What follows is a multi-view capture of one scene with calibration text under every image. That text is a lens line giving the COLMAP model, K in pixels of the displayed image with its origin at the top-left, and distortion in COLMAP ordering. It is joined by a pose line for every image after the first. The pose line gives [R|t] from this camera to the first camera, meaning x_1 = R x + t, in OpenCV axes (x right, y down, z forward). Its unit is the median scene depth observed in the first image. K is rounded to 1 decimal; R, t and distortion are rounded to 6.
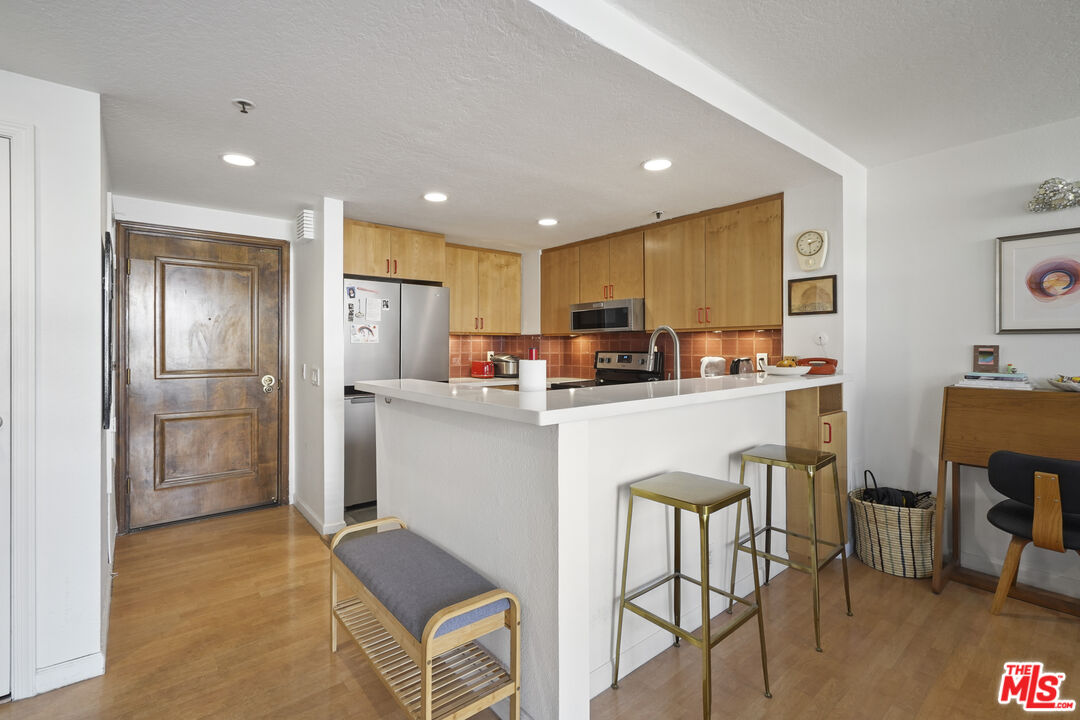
lens RADIAL K [[494.5, 0, 537.8], [0, 494.5, 344.5], [0, 0, 1]] dist [-0.005711, 0.002460]
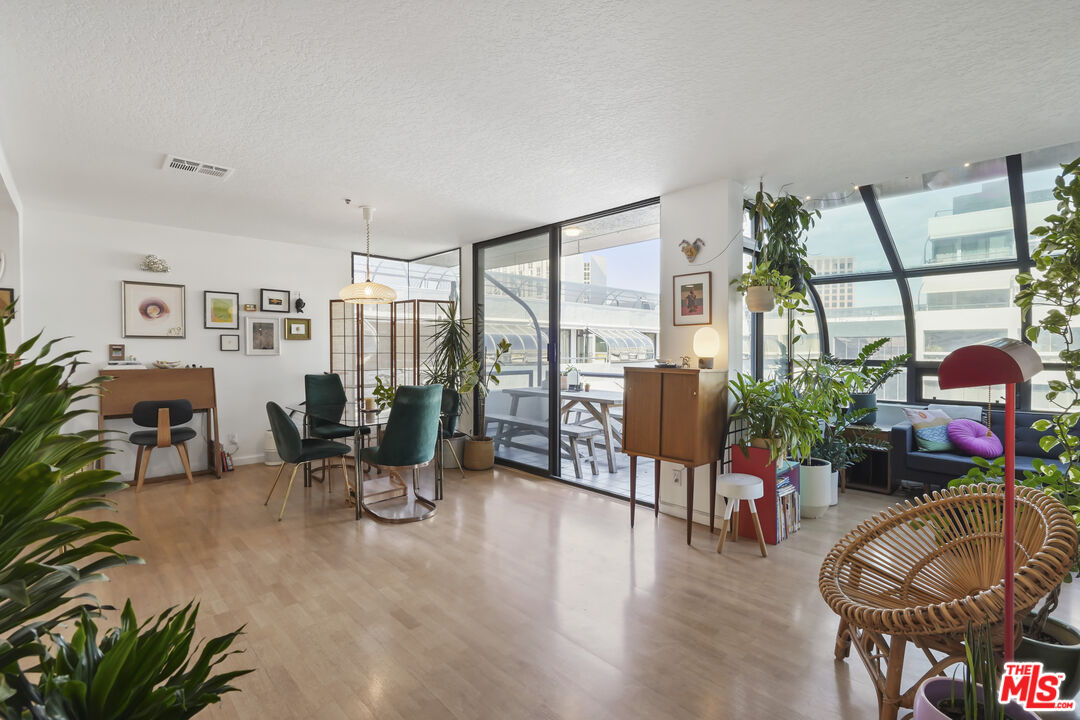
lens RADIAL K [[494.5, 0, 544.9], [0, 494.5, 356.1], [0, 0, 1]] dist [-0.005711, 0.002460]
pose [[-0.072034, -0.011850, 0.997332, -0.682250], [0.001777, 0.999926, 0.012009, 0.018449], [-0.997401, 0.002637, -0.072008, -0.252883]]
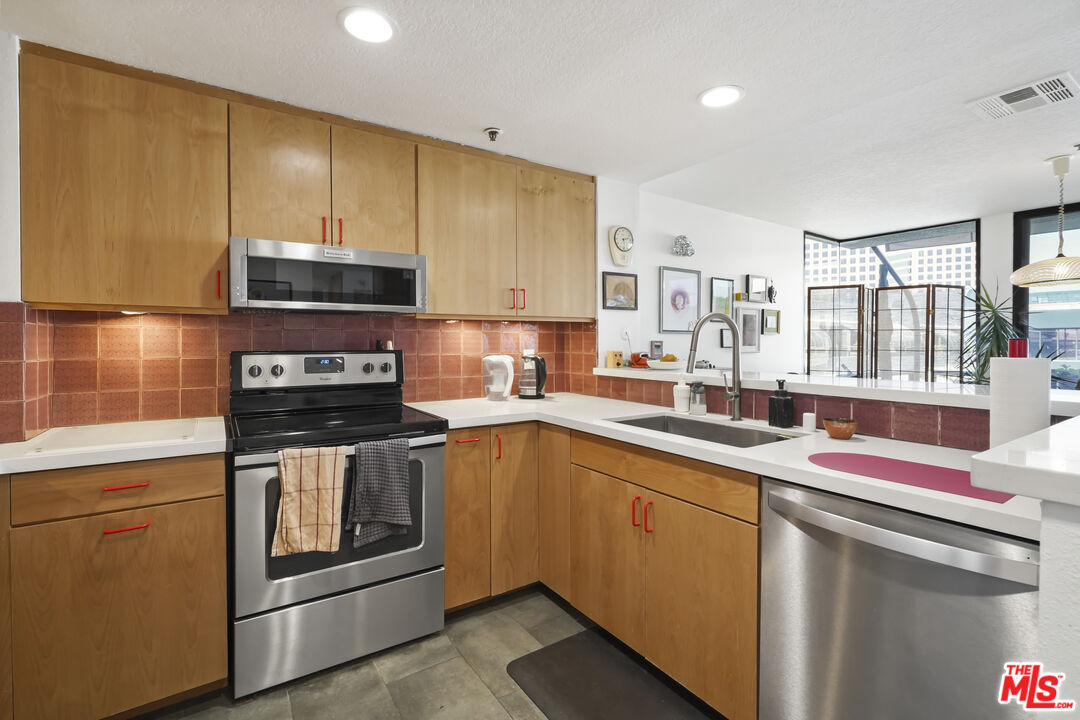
lens RADIAL K [[494.5, 0, 542.0], [0, 494.5, 350.4], [0, 0, 1]] dist [-0.005711, 0.002460]
pose [[0.093959, -0.011269, 0.995512, -0.428307], [0.000599, 0.999936, 0.011263, 0.010525], [-0.995576, -0.000462, 0.093960, 0.966667]]
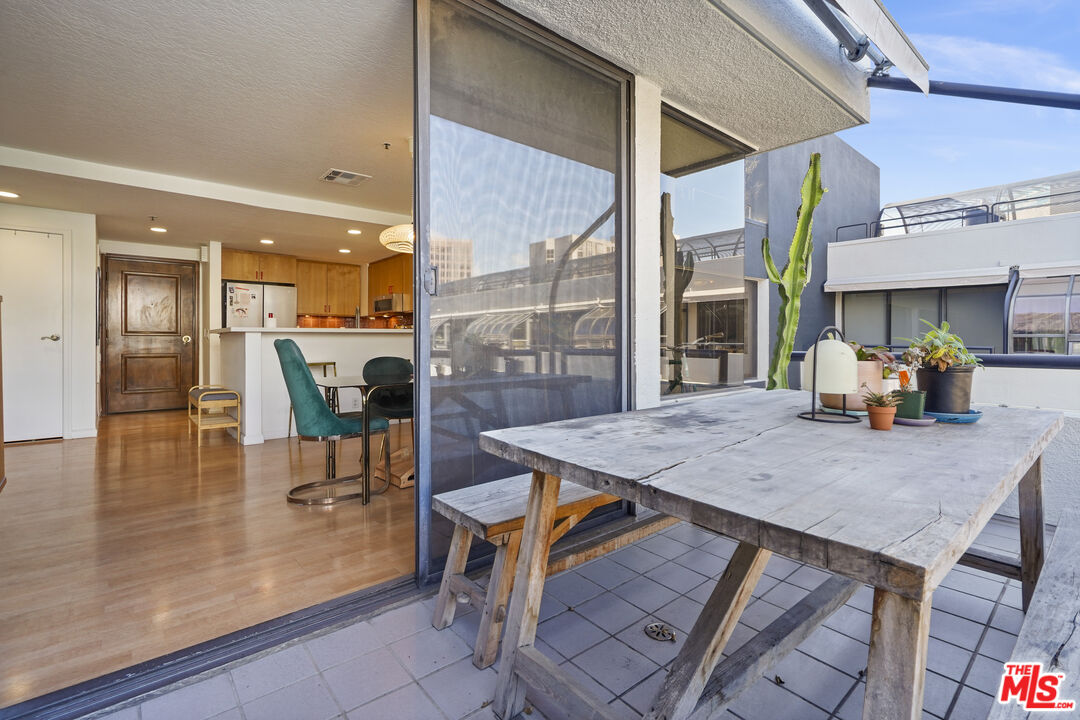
lens RADIAL K [[494.5, 0, 537.7], [0, 494.5, 340.4], [0, 0, 1]] dist [-0.005711, 0.002460]
pose [[0.999795, 0.000726, 0.020230, 0.802351], [-0.000725, 1.000000, -0.000072, 0.090046], [-0.020230, 0.000057, 0.999795, -0.948681]]
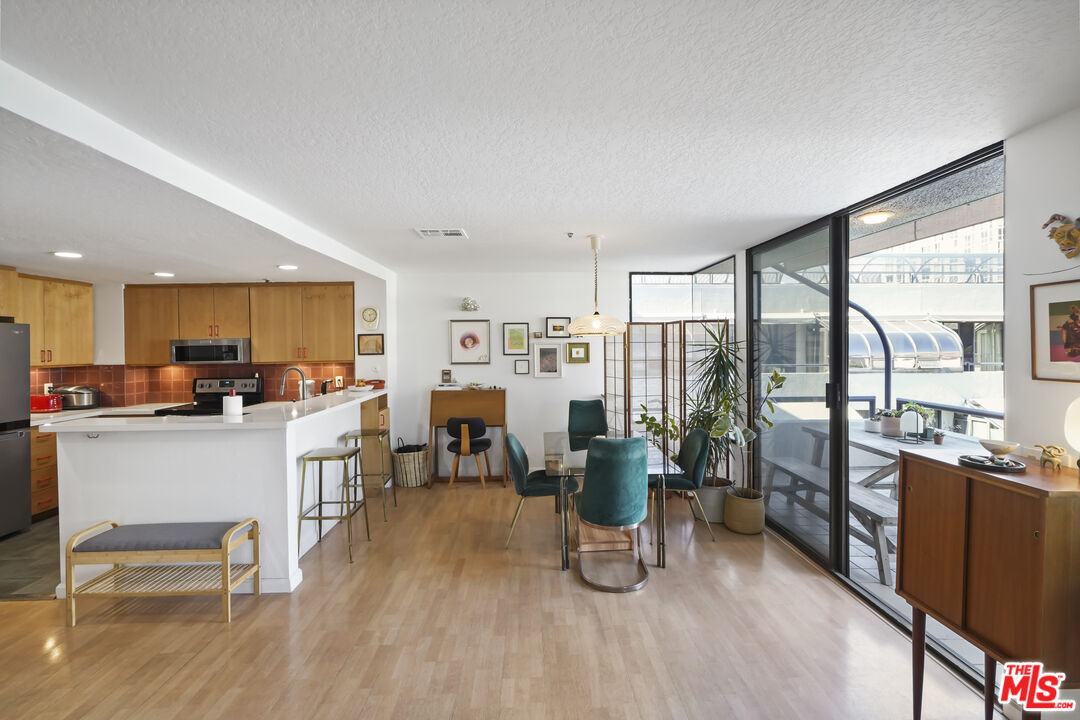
lens RADIAL K [[494.5, 0, 543.4], [0, 494.5, 349.7], [0, 0, 1]] dist [-0.005711, 0.002460]
pose [[0.612691, -0.011884, 0.790233, -0.420799], [0.009331, 0.999926, 0.007803, -0.079234], [-0.790267, 0.002593, 0.612757, -0.516827]]
